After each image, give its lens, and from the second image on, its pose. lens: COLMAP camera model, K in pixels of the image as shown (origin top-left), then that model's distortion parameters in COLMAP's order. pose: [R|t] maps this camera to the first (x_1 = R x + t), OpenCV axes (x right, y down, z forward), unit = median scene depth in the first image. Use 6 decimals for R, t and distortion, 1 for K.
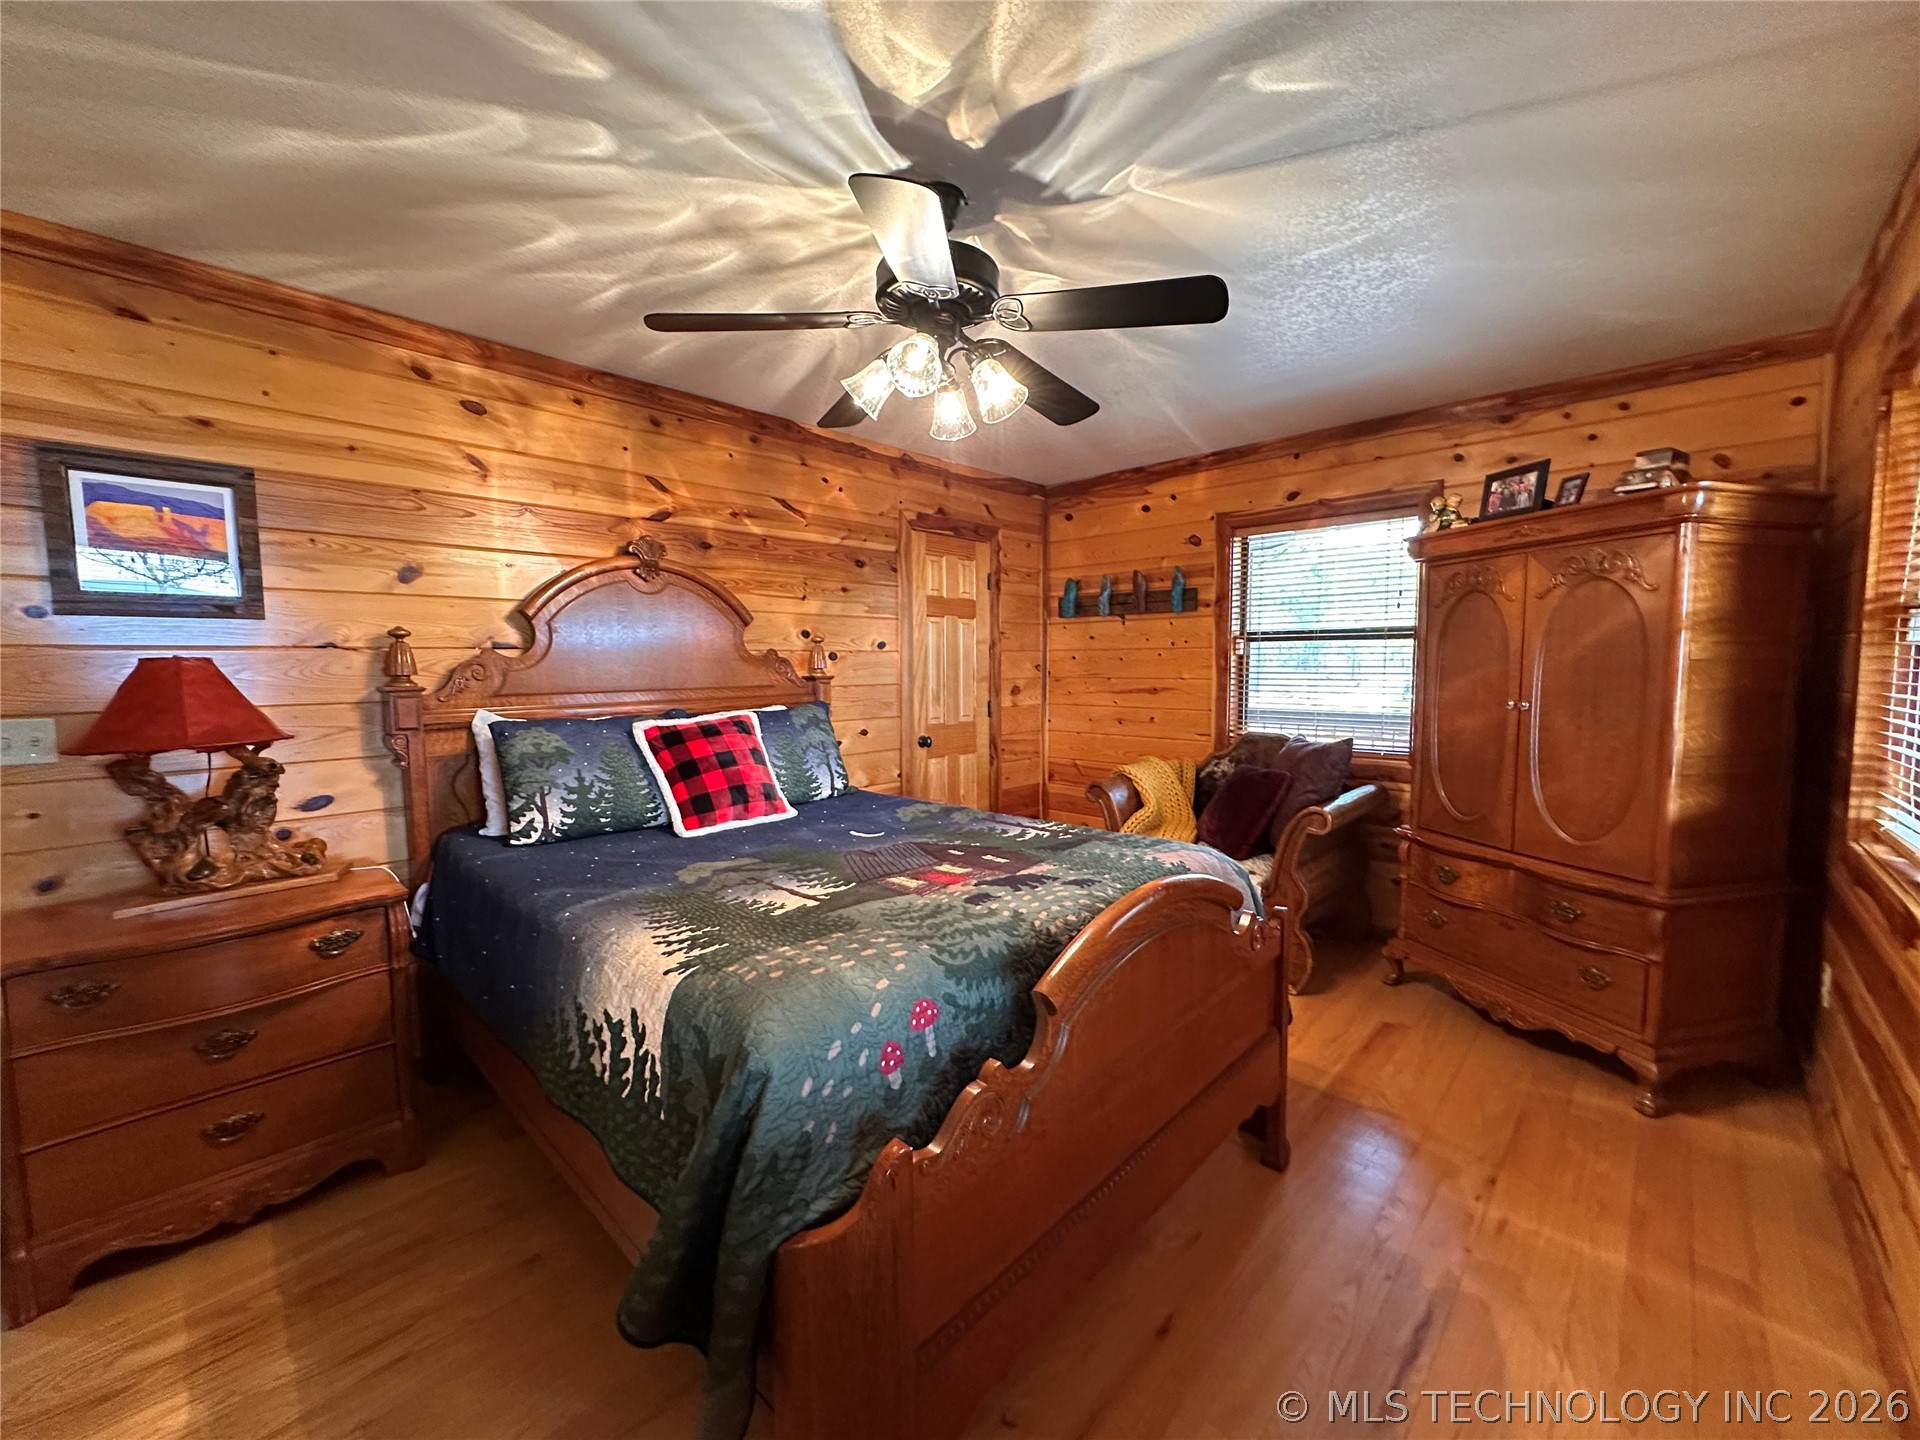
lens RADIAL K [[765.0, 0, 961.1], [0, 765.0, 725.9], [0, 0, 1]] dist [-0.000506, -0.000364]
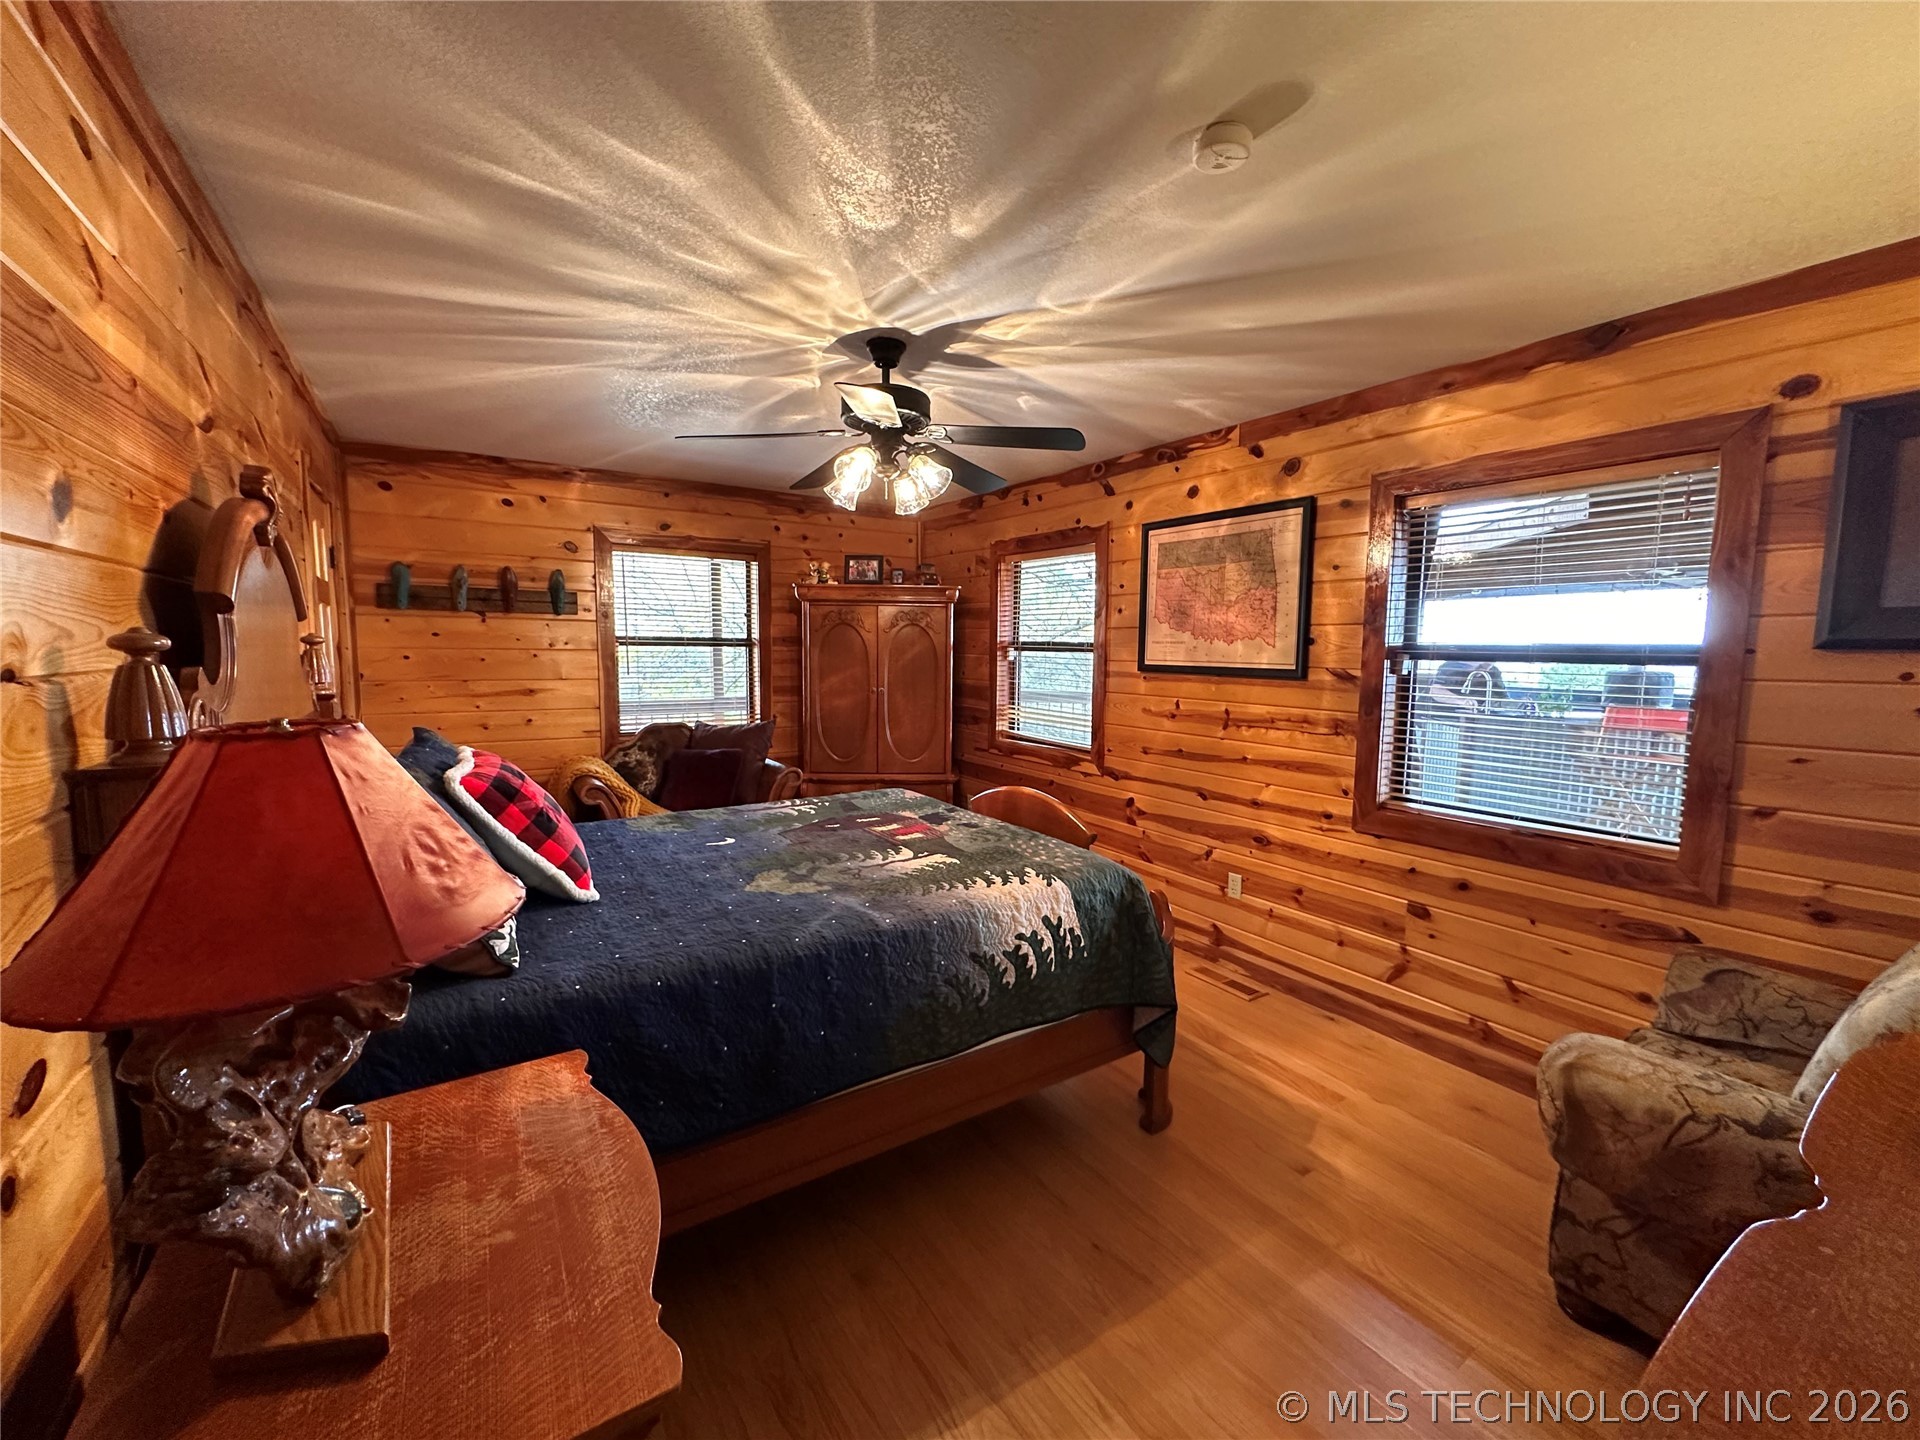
lens RADIAL K [[765.0, 0, 961.1], [0, 765.0, 725.9], [0, 0, 1]] dist [-0.000506, -0.000364]
pose [[0.230071, -0.089064, 0.969090, -1.293325], [0.066471, 0.994916, 0.075657, -0.091087], [-0.970901, 0.047010, 0.234821, 0.529236]]
